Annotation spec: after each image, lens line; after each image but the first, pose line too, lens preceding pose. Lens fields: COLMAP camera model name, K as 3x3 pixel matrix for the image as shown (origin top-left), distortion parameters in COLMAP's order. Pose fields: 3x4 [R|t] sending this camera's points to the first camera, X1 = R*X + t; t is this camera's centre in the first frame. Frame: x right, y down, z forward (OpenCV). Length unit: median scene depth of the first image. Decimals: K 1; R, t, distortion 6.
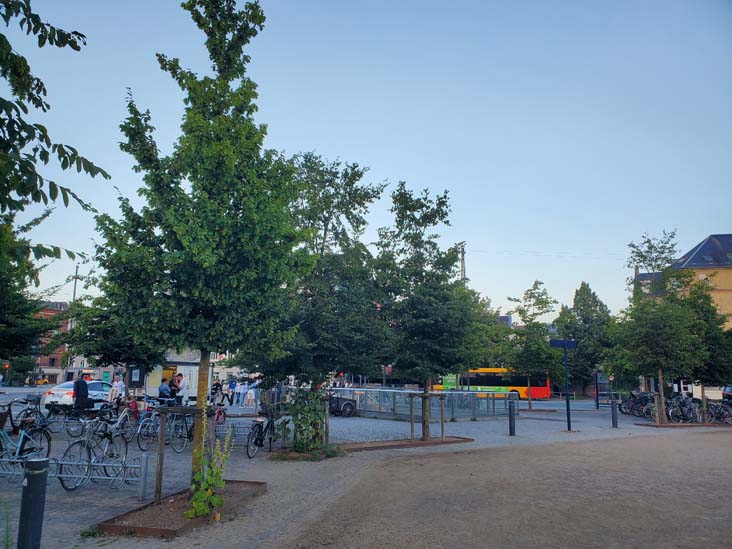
lens RADIAL K [[547.0, 0, 367.9], [0, 547.0, 275.9], [0, 0, 1]] dist [0.000420, -0.009635]
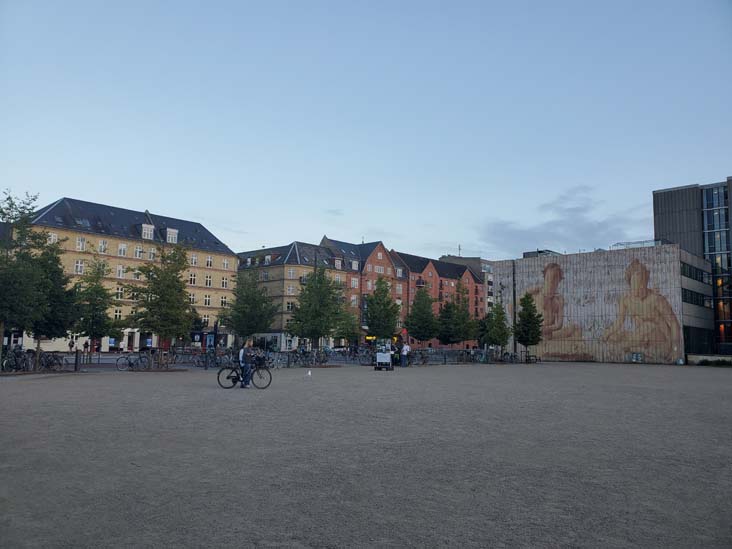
lens RADIAL K [[547.0, 0, 367.9], [0, 547.0, 275.9], [0, 0, 1]] dist [0.000420, -0.009635]
pose [[0.459869, 0.086053, 0.883808, -0.072154], [-0.159188, 0.987159, -0.013286, -0.014088], [-0.873602, -0.134582, 0.467662, -0.086140]]
